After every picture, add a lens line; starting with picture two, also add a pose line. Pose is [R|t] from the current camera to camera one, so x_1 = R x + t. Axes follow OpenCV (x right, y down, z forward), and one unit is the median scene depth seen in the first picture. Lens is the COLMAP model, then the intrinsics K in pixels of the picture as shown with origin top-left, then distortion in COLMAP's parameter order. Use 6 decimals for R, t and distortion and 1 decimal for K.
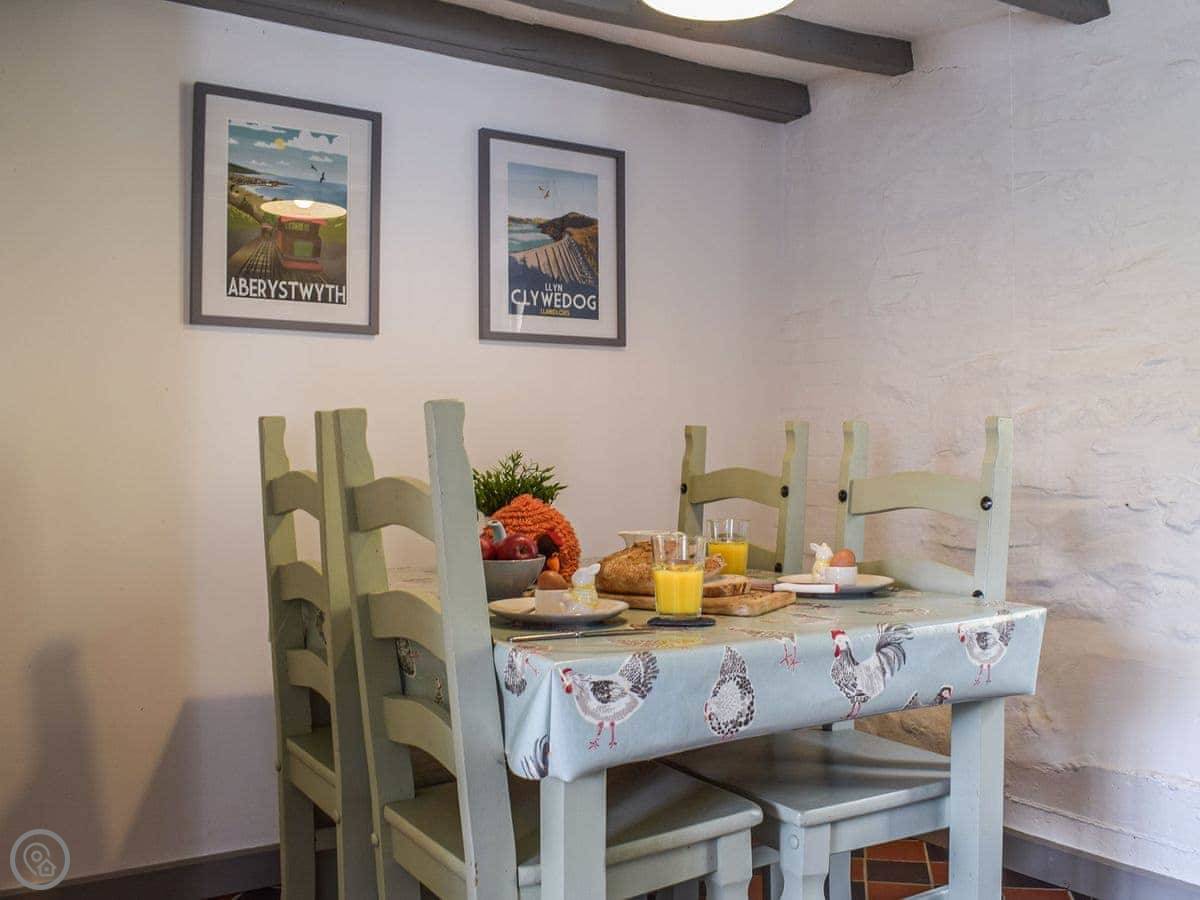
lens RADIAL K [[1193.9, 0, 598.4], [0, 1193.9, 459.8], [0, 0, 1]] dist [-0.087436, -0.004840]
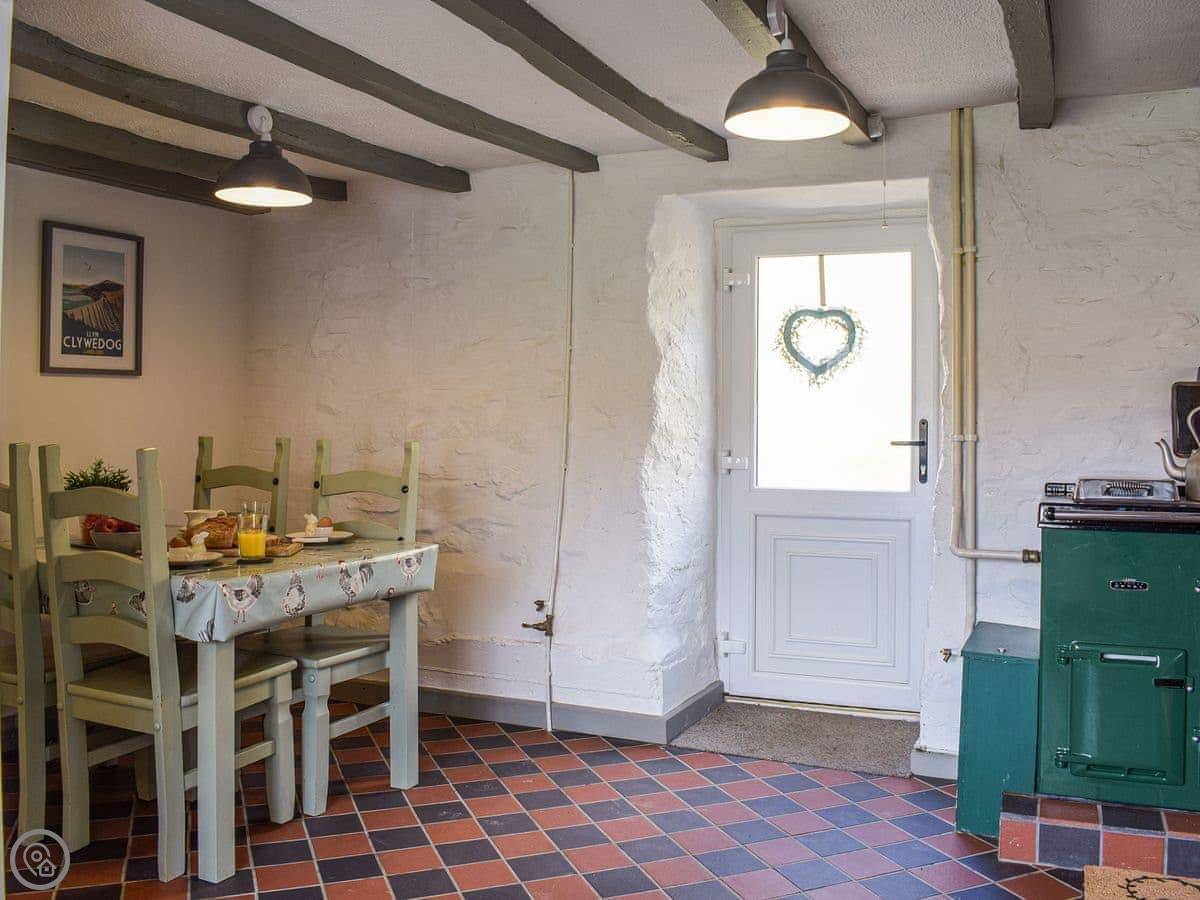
lens RADIAL K [[1072.5, 0, 647.0], [0, 1072.5, 446.3], [0, 0, 1]] dist [-0.090290, 0.011938]
pose [[0.829343, -0.006461, 0.558702, -0.264089], [-0.004709, 0.999817, 0.018552, -0.057813], [-0.558719, -0.018017, 0.829161, -0.536707]]
